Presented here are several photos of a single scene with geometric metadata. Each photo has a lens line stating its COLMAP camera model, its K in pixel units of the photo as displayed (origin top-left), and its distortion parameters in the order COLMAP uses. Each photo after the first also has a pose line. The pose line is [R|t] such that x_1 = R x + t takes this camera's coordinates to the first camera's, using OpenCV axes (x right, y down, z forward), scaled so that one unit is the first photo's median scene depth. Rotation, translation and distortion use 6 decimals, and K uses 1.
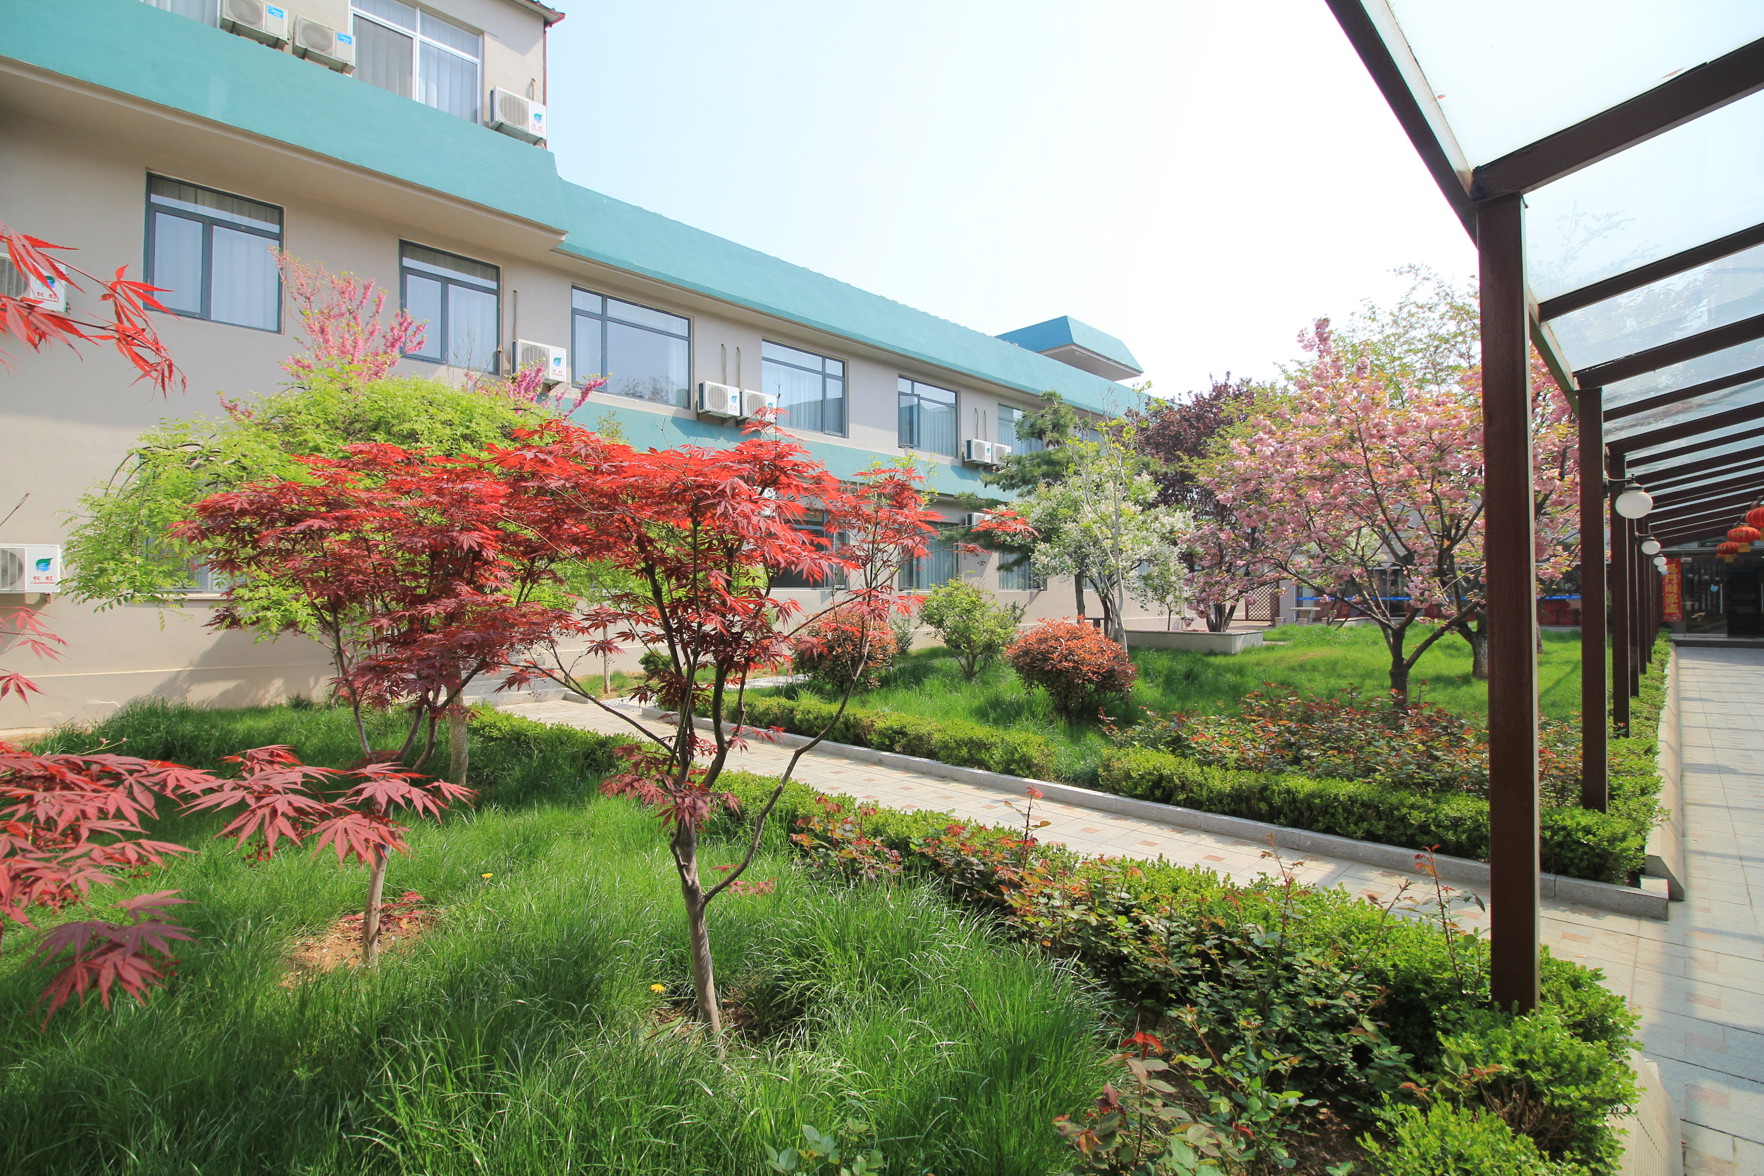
lens RADIAL K [[835.4, 0, 854.6], [0, 835.4, 583.0], [0, 0, 1]] dist [-0.014202, -0.001128]
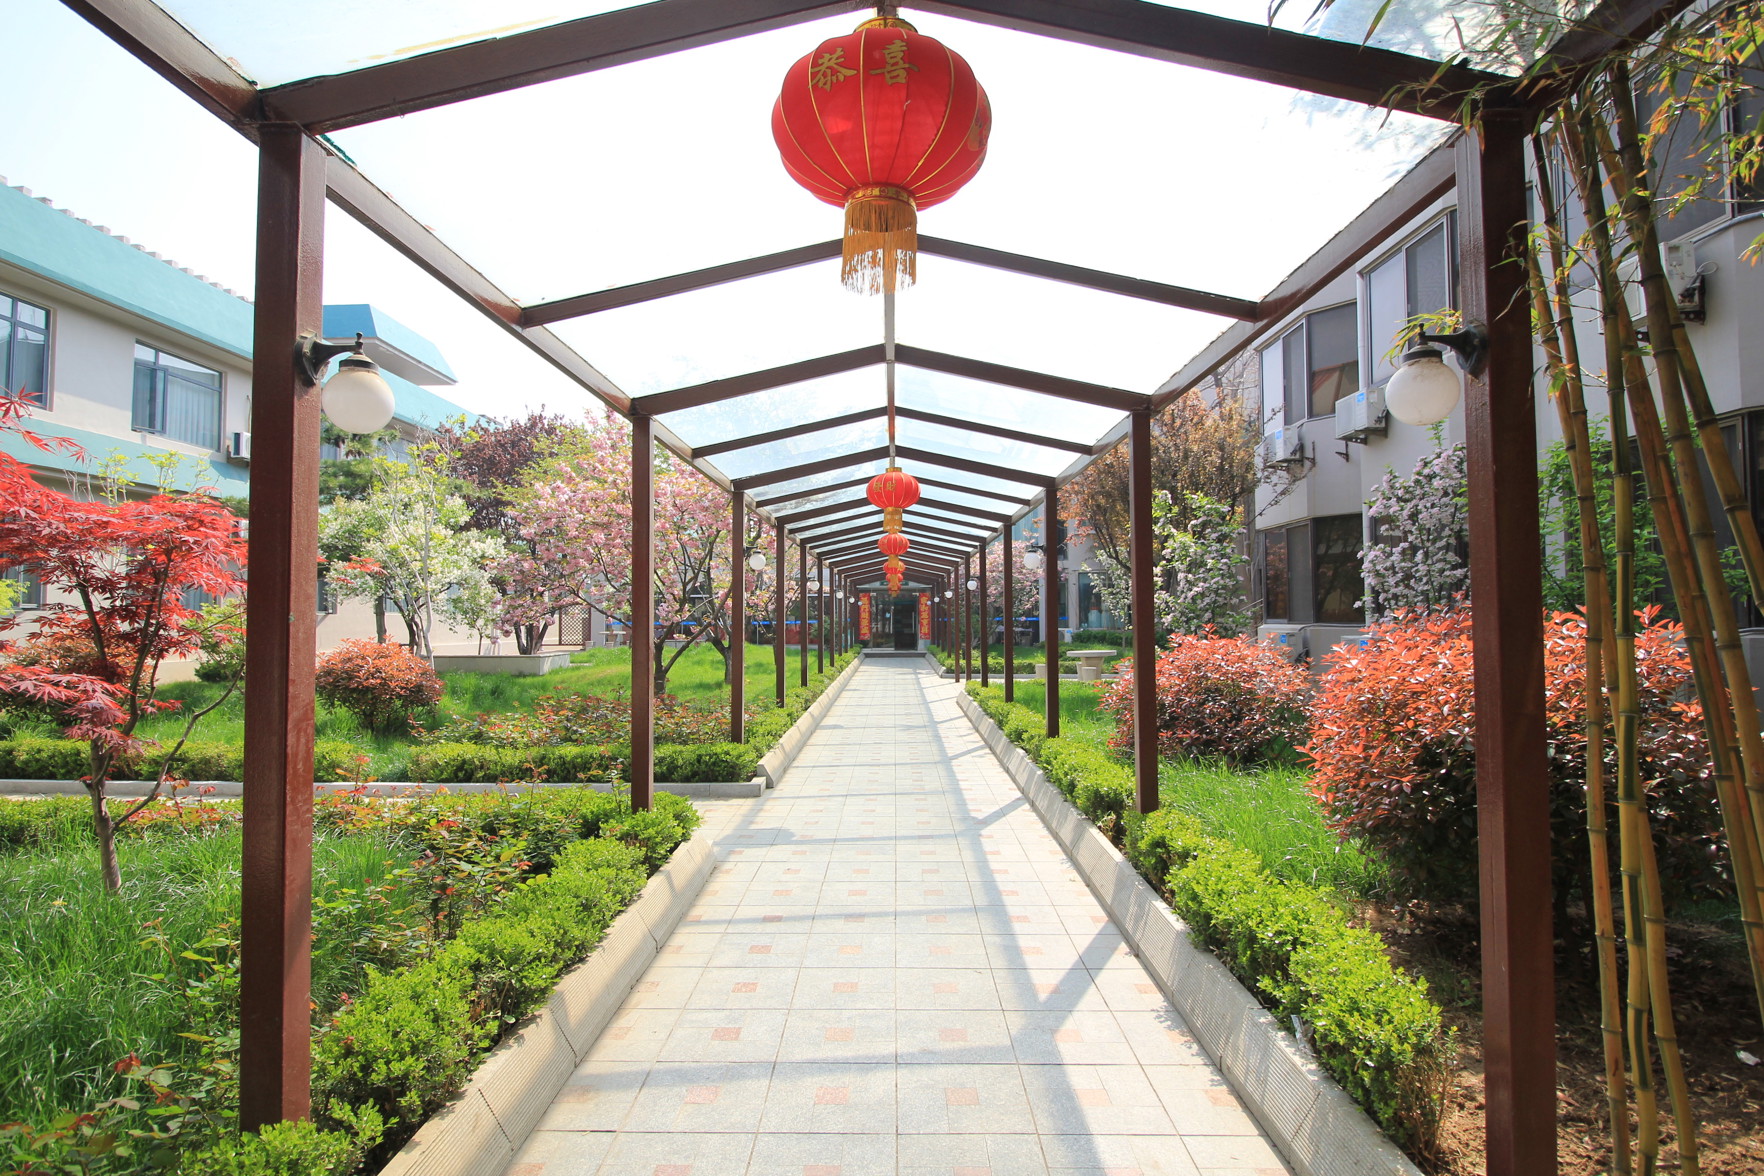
lens RADIAL K [[901.5, 0, 882.0], [0, 901.5, 588.0], [0, 0, 1]] dist [0.020066, -0.021080]
pose [[0.713670, 0.026517, 0.699980, -0.053348], [-0.010846, 0.999582, -0.026809, 0.002235], [-0.700398, 0.011540, 0.713659, -0.155338]]
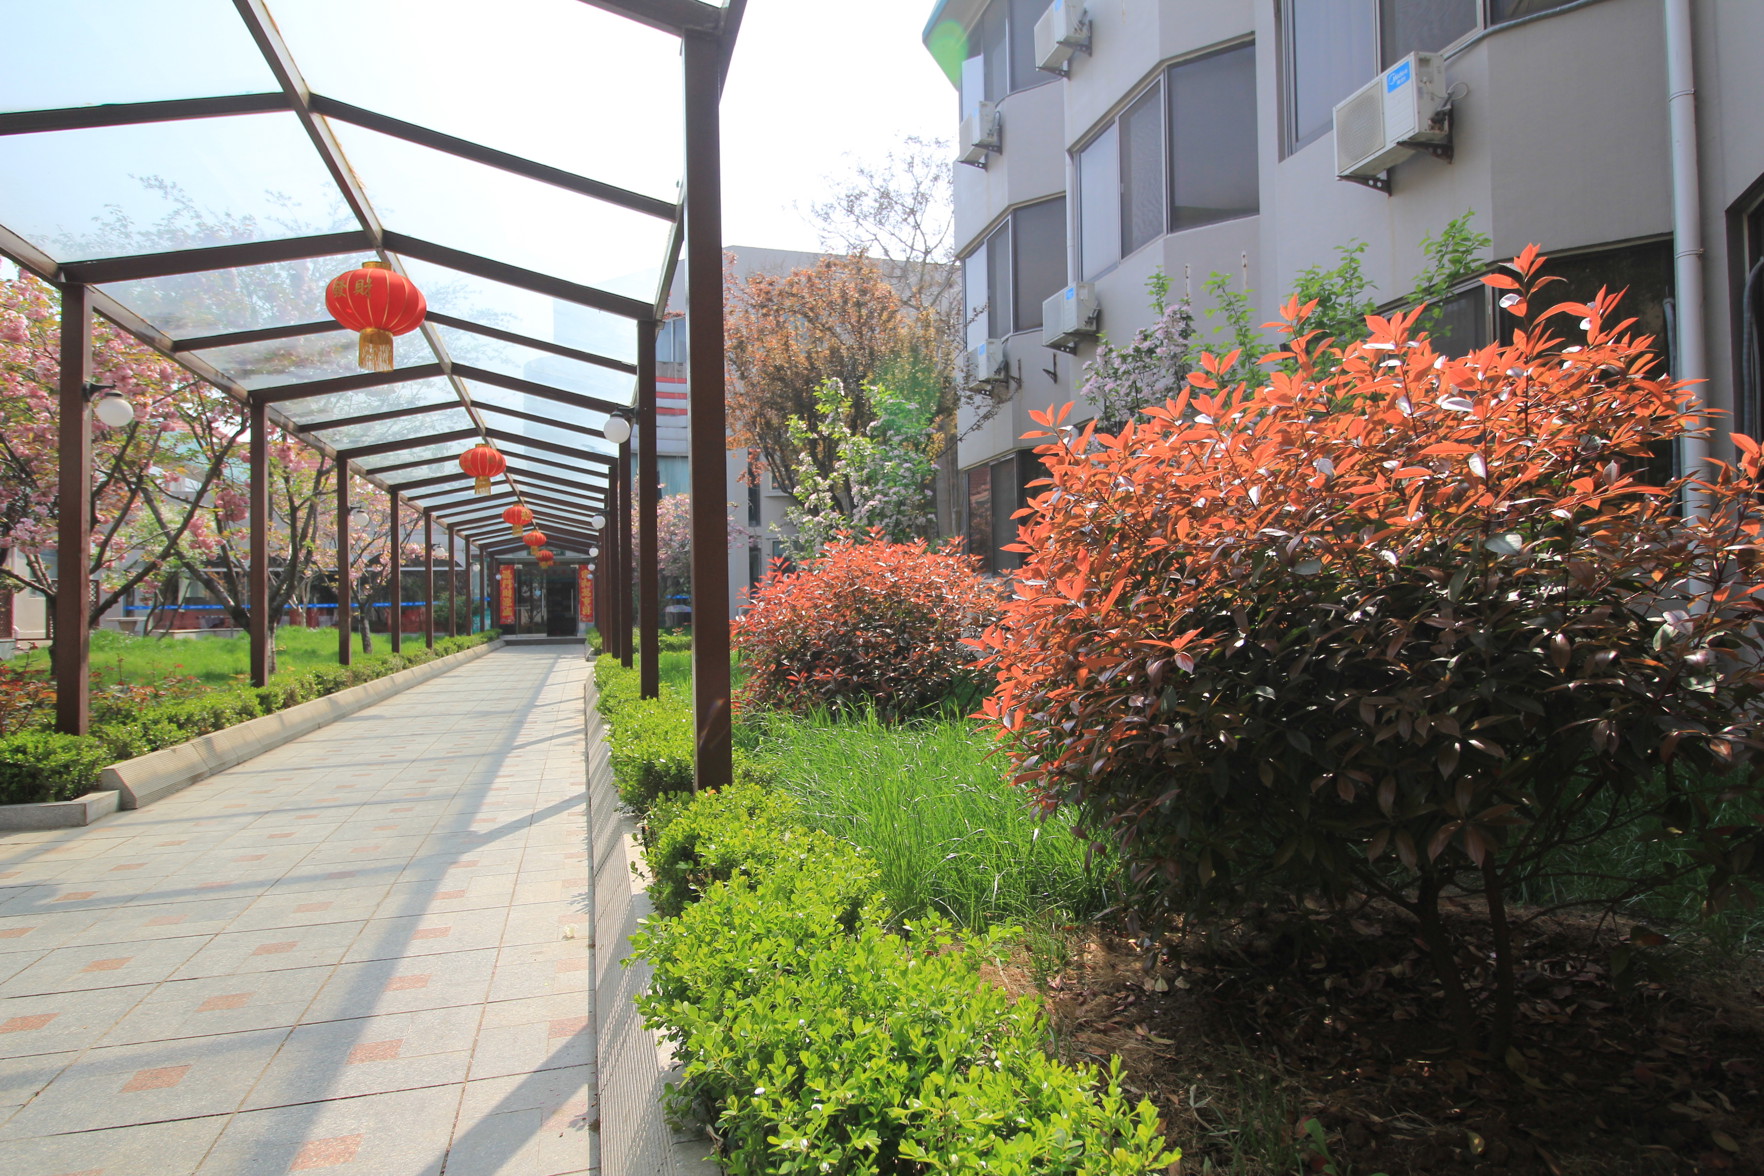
lens RADIAL K [[1018.2, 0, 882.0], [0, 1018.2, 588.0], [0, 0, 1]] dist [0.002397, -0.000900]
pose [[0.469694, 0.014123, 0.882716, 0.097250], [-0.000681, 0.999878, -0.015635, 0.039313], [-0.882829, 0.006743, 0.469646, -0.105604]]
